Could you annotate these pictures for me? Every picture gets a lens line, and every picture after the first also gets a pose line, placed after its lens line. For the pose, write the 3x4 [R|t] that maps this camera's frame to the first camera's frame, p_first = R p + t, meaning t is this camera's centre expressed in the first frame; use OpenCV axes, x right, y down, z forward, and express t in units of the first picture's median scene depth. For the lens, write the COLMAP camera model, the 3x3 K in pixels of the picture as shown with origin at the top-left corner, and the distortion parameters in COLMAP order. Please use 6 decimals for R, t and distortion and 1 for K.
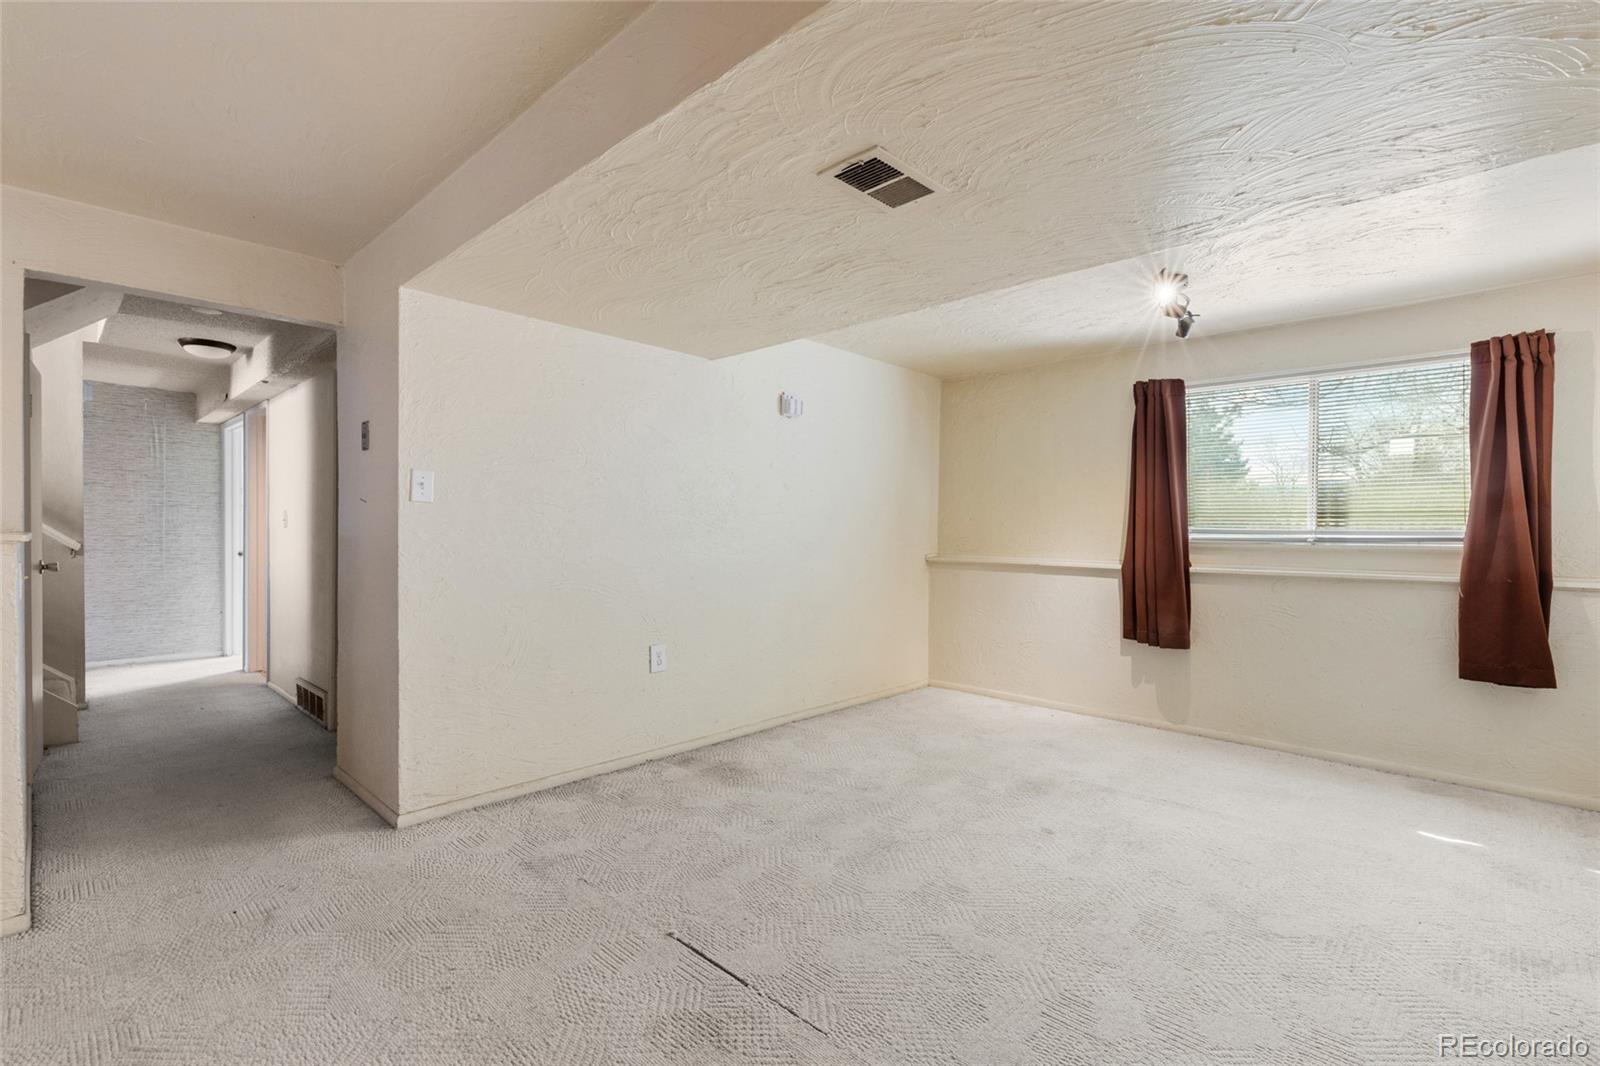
lens RADIAL K [[732.0, 0, 805.6], [0, 732.0, 536.9], [0, 0, 1]] dist [0.000864, 0.000856]
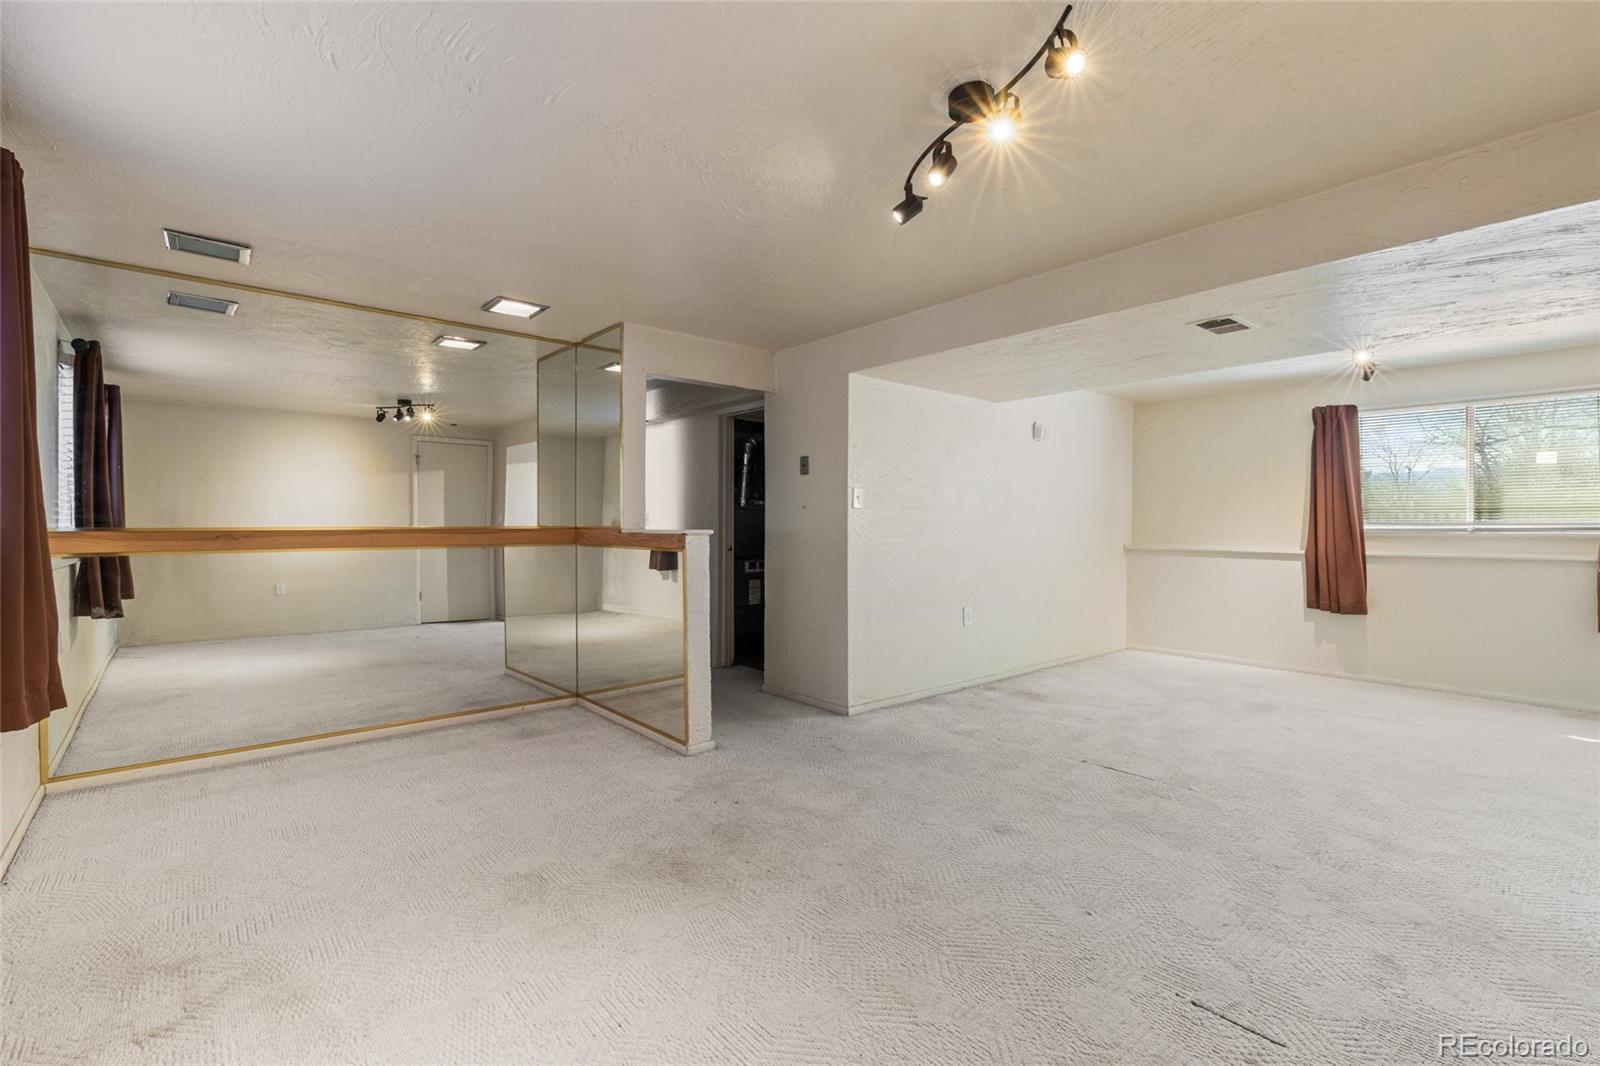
lens RADIAL K [[732.0, 0, 793.3], [0, 732.0, 523.5], [0, 0, 1]] dist [0.000864, 0.000856]
pose [[0.994086, -0.006587, -0.108394, -0.342199], [0.005464, 0.999928, -0.010651, 0.000264], [0.108456, 0.009996, 0.994051, -0.397845]]
